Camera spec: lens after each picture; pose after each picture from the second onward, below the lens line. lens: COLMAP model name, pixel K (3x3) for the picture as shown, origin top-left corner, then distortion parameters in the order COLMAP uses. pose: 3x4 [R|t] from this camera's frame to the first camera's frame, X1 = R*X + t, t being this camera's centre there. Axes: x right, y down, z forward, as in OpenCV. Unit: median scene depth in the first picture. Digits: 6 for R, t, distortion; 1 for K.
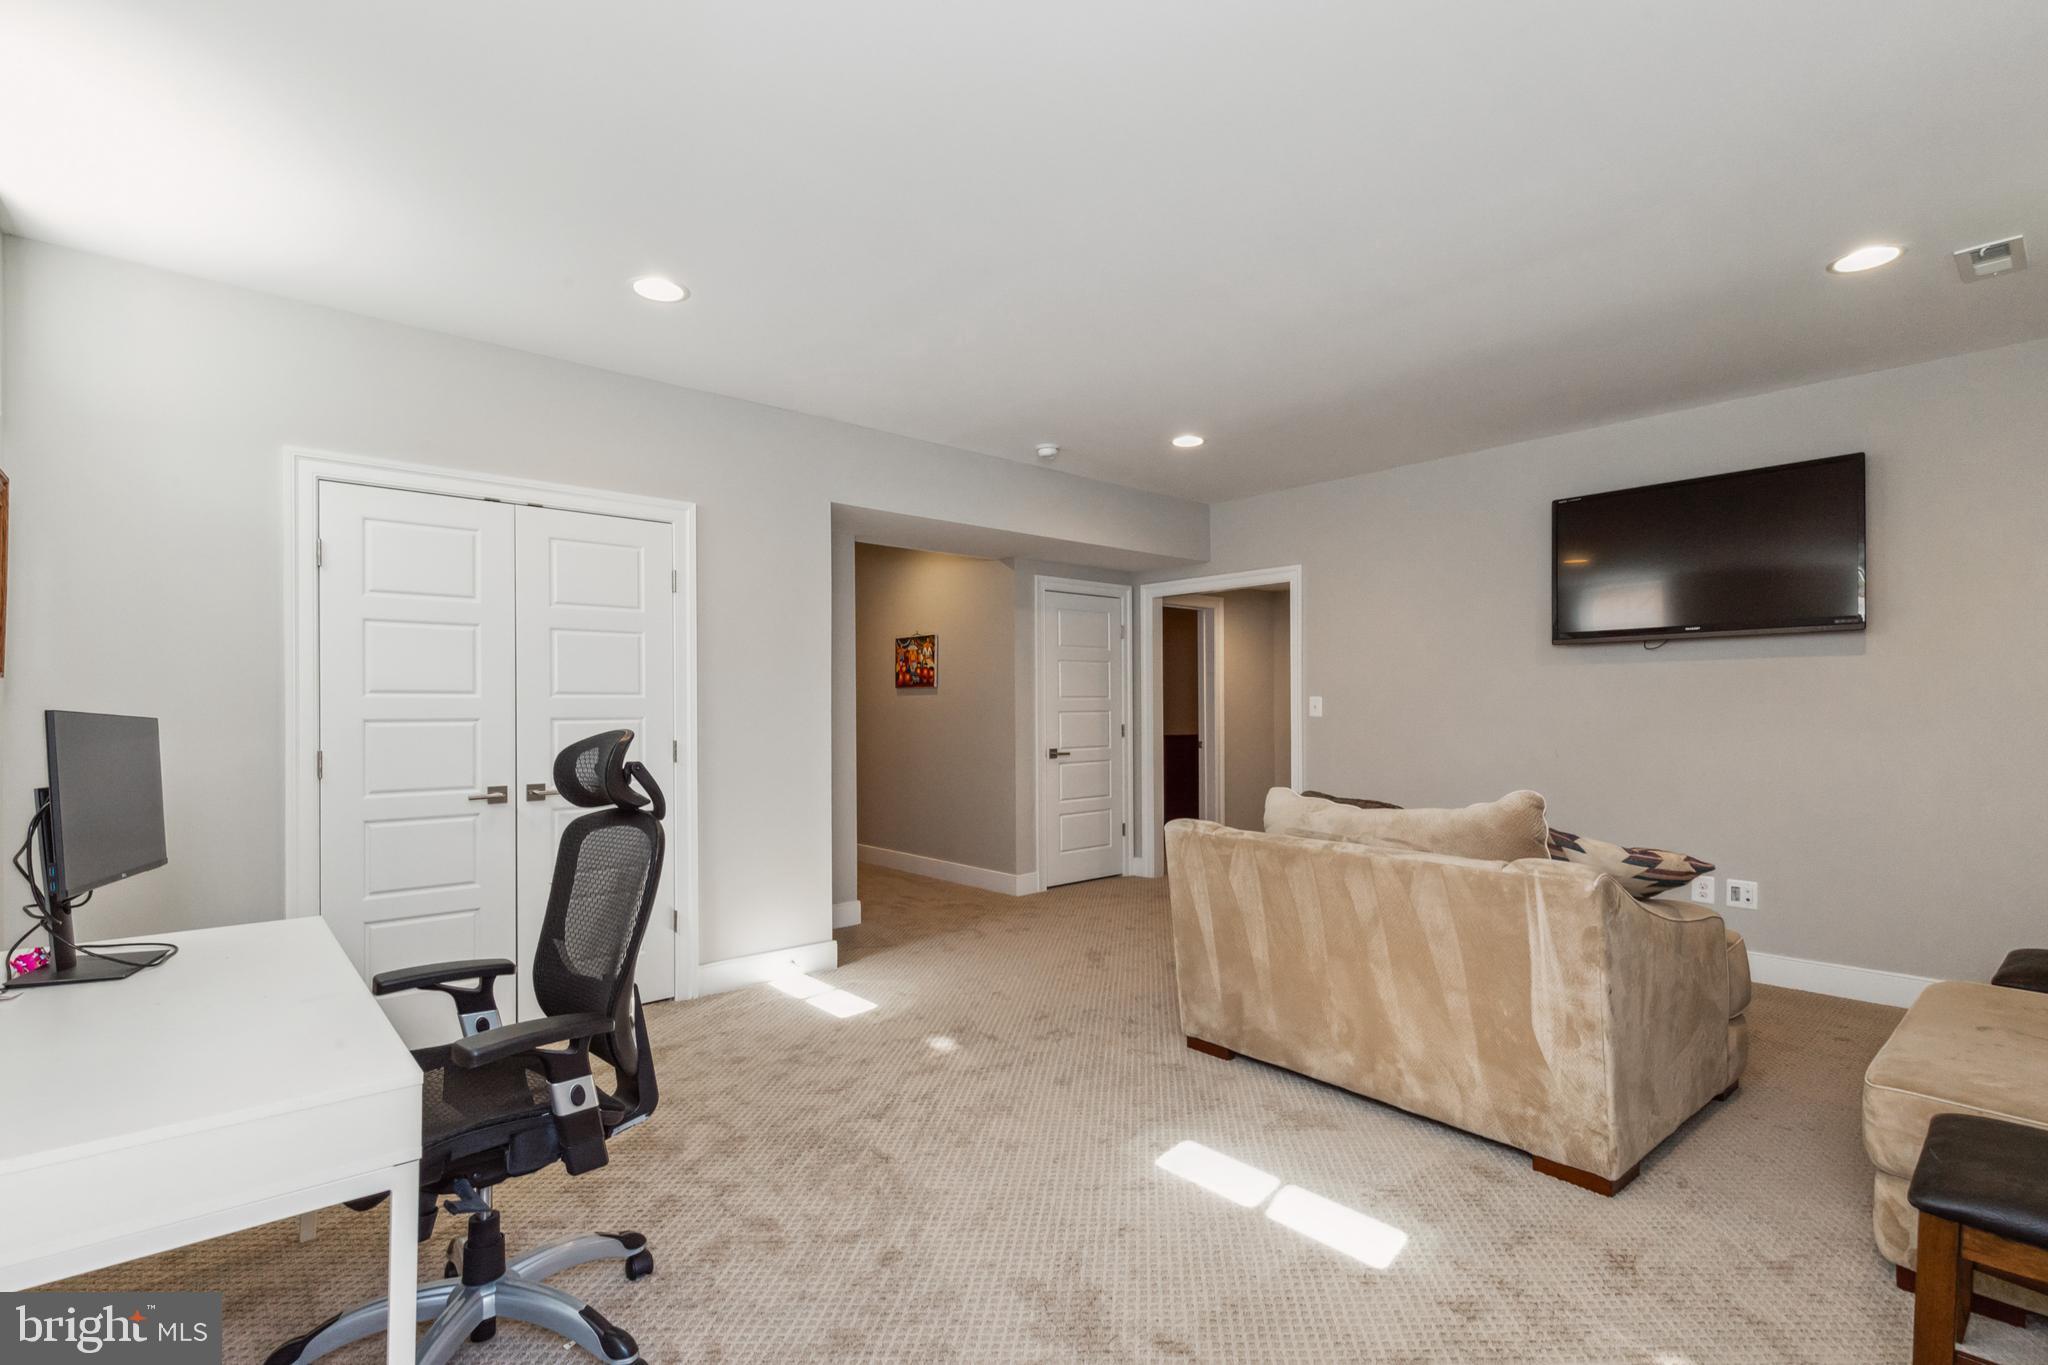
lens RADIAL K [[958.9, 0, 1025.4], [0, 958.9, 696.9], [0, 0, 1]] dist [0.004019, 0.000599]
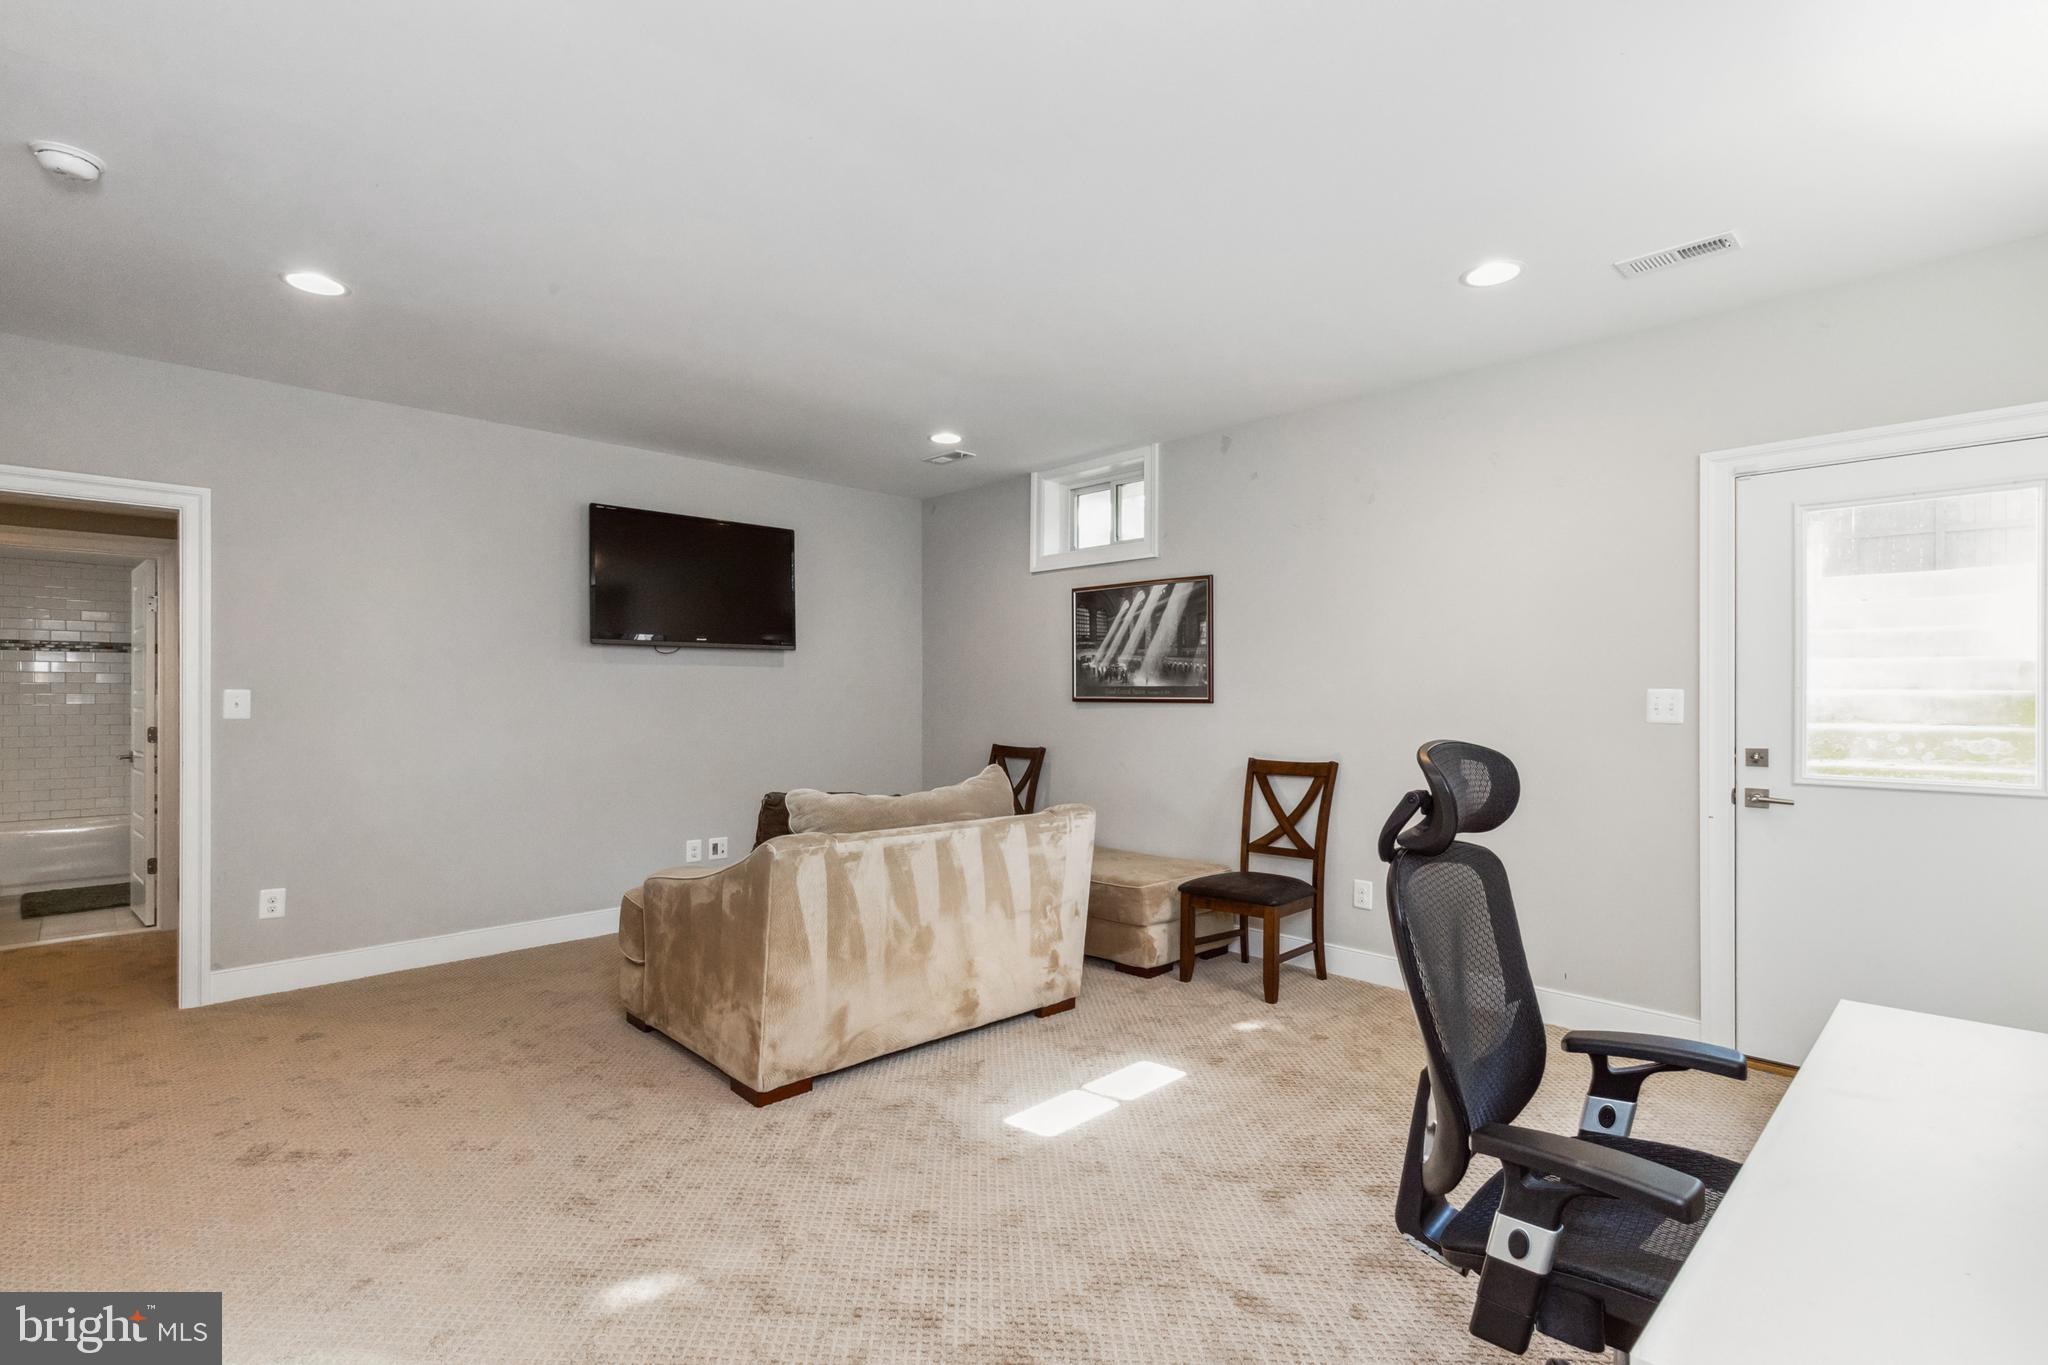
lens RADIAL K [[958.9, 0, 1025.8], [0, 958.9, 688.9], [0, 0, 1]] dist [0.004019, 0.000599]
pose [[-0.051226, 0.012215, 0.998612, -0.717947], [-0.008906, 0.999880, -0.012687, 0.005422], [-0.998647, -0.009543, -0.051111, 0.842213]]
